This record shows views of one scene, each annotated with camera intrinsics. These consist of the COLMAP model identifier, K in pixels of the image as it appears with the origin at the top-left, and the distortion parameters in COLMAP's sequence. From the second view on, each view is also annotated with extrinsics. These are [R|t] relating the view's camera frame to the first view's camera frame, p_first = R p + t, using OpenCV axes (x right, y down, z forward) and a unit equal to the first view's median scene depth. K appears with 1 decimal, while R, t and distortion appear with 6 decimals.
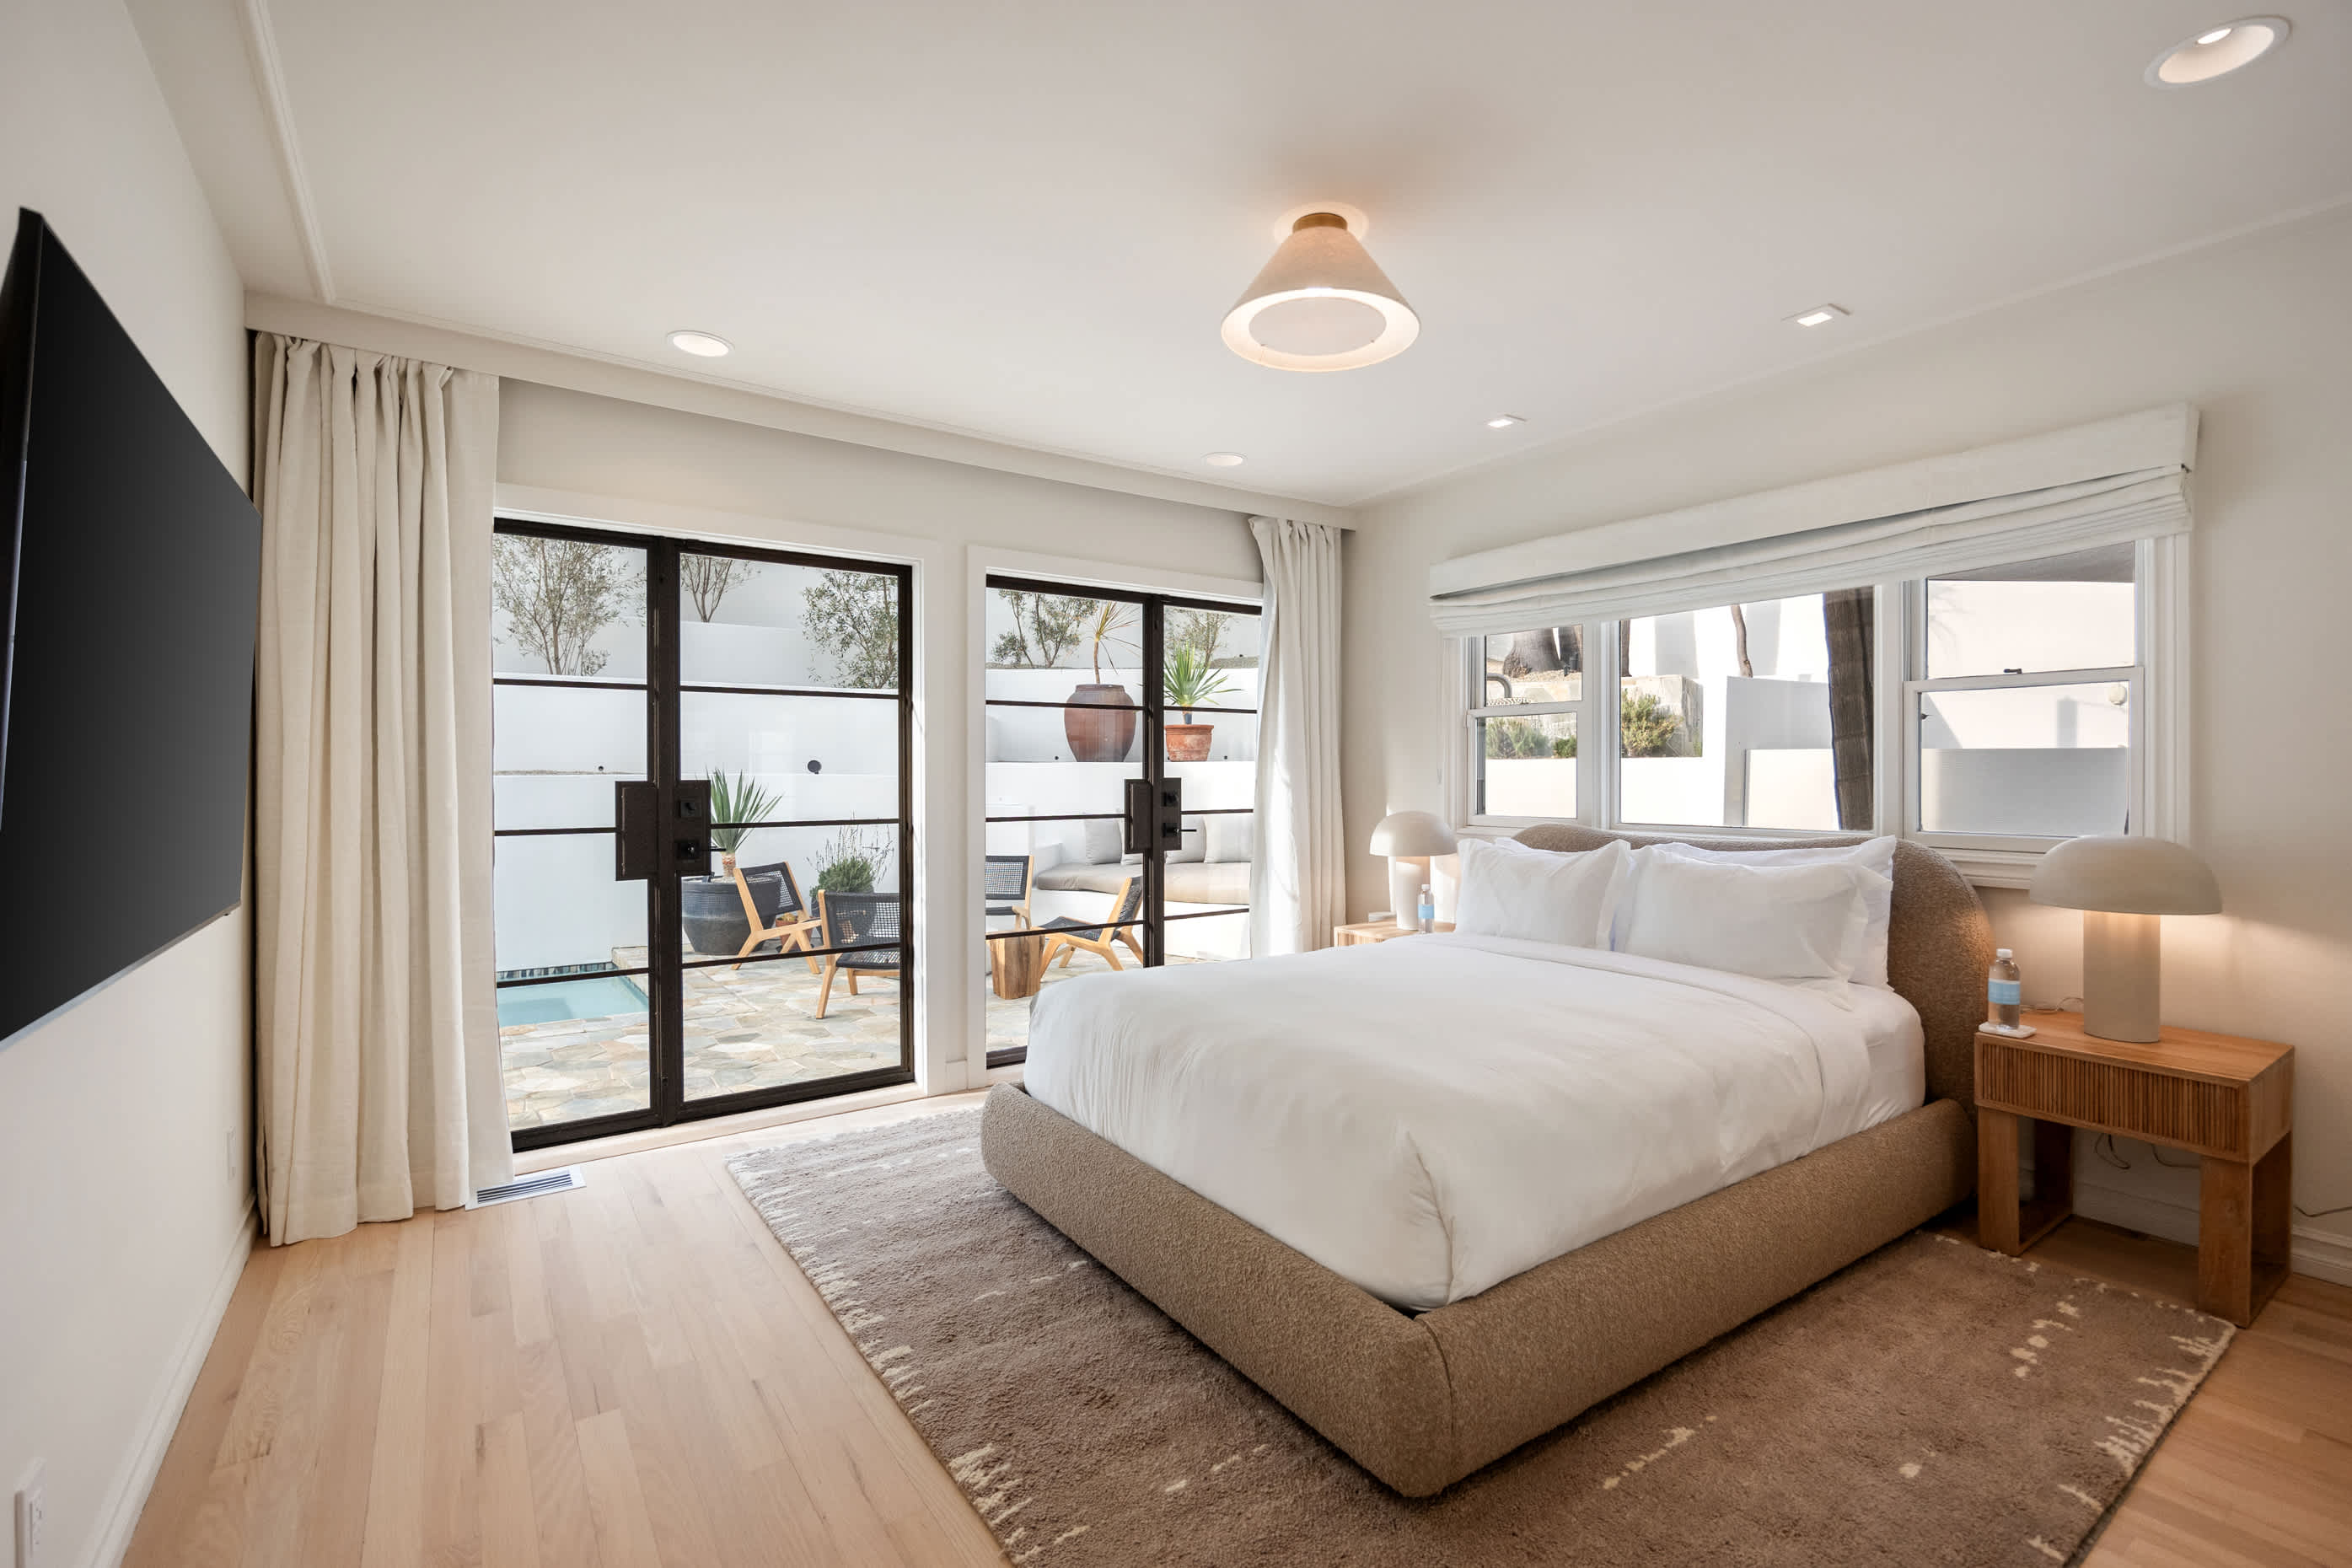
lens RADIAL K [[1049.4, 0, 1176.0], [0, 1049.4, 784.0], [0, 0, 1]] dist [-0.000416, 0.000073]
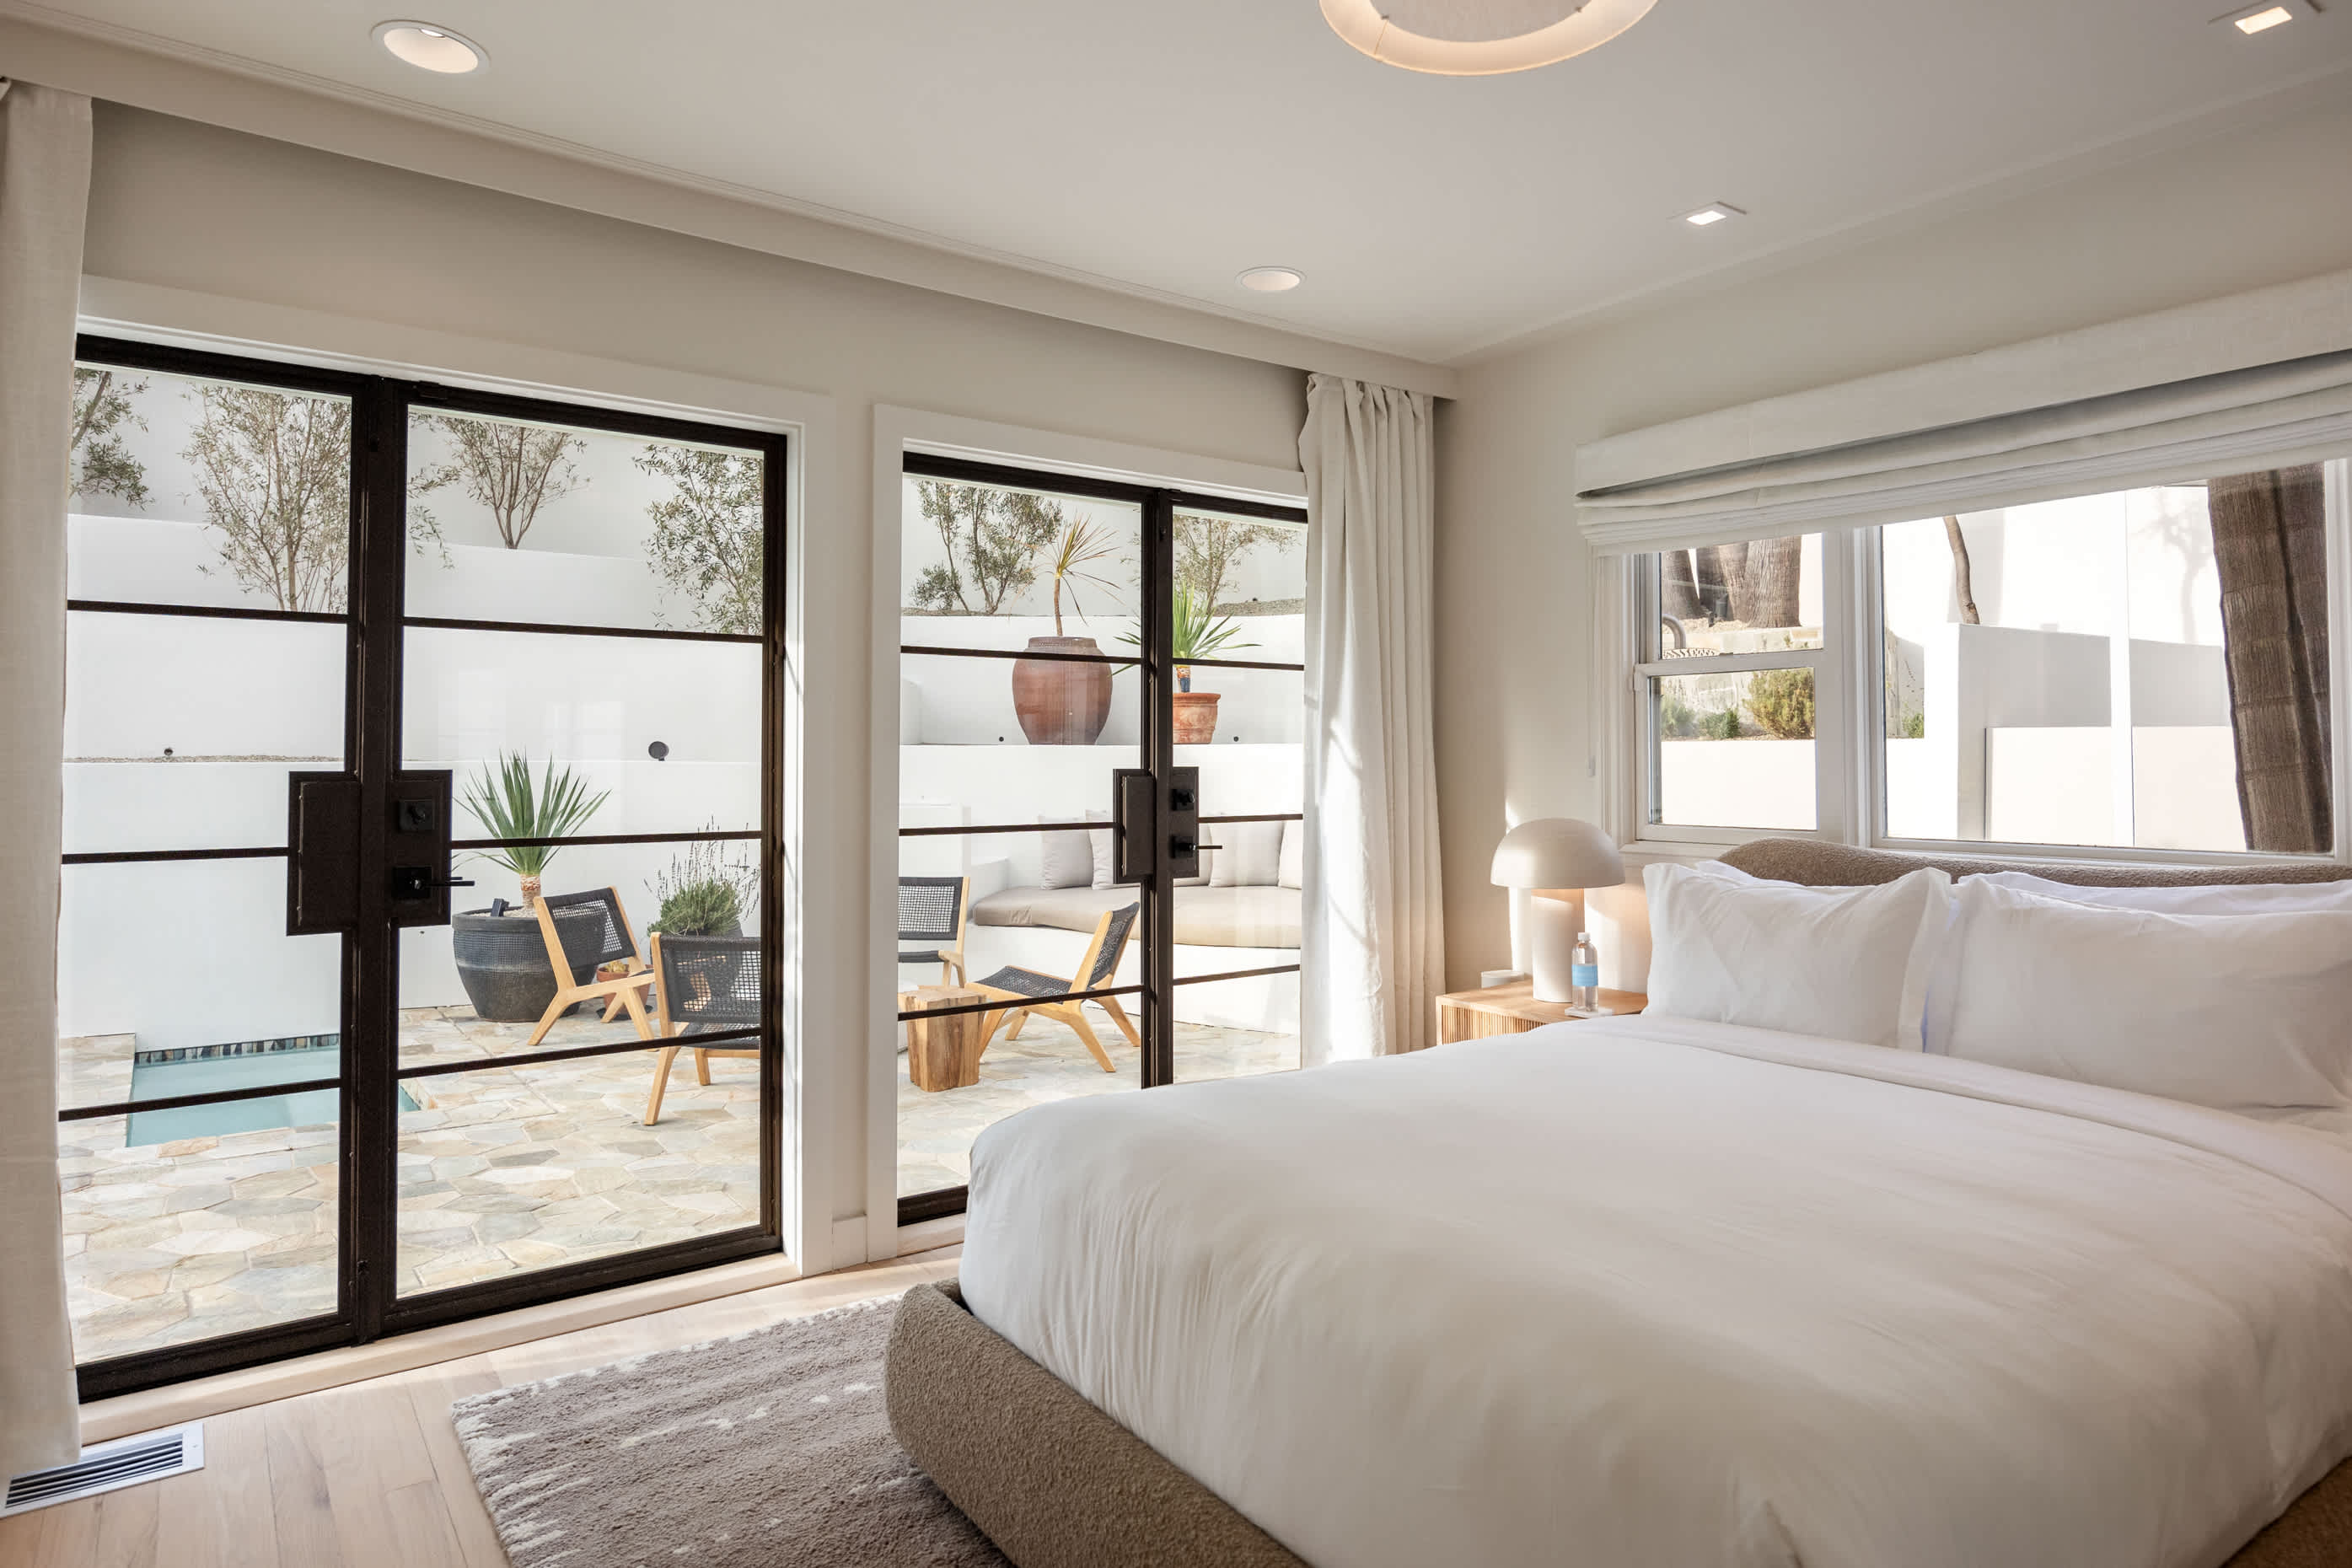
lens RADIAL K [[1354.7, 0, 1181.1], [0, 1354.7, 728.9], [0, 0, 1]] dist [-0.001362, -0.001754]
pose [[0.999738, 0.001793, 0.022830, -0.026367], [-0.001017, 0.999423, -0.033938, -0.000984], [-0.022878, 0.033905, 0.999163, 0.155391]]
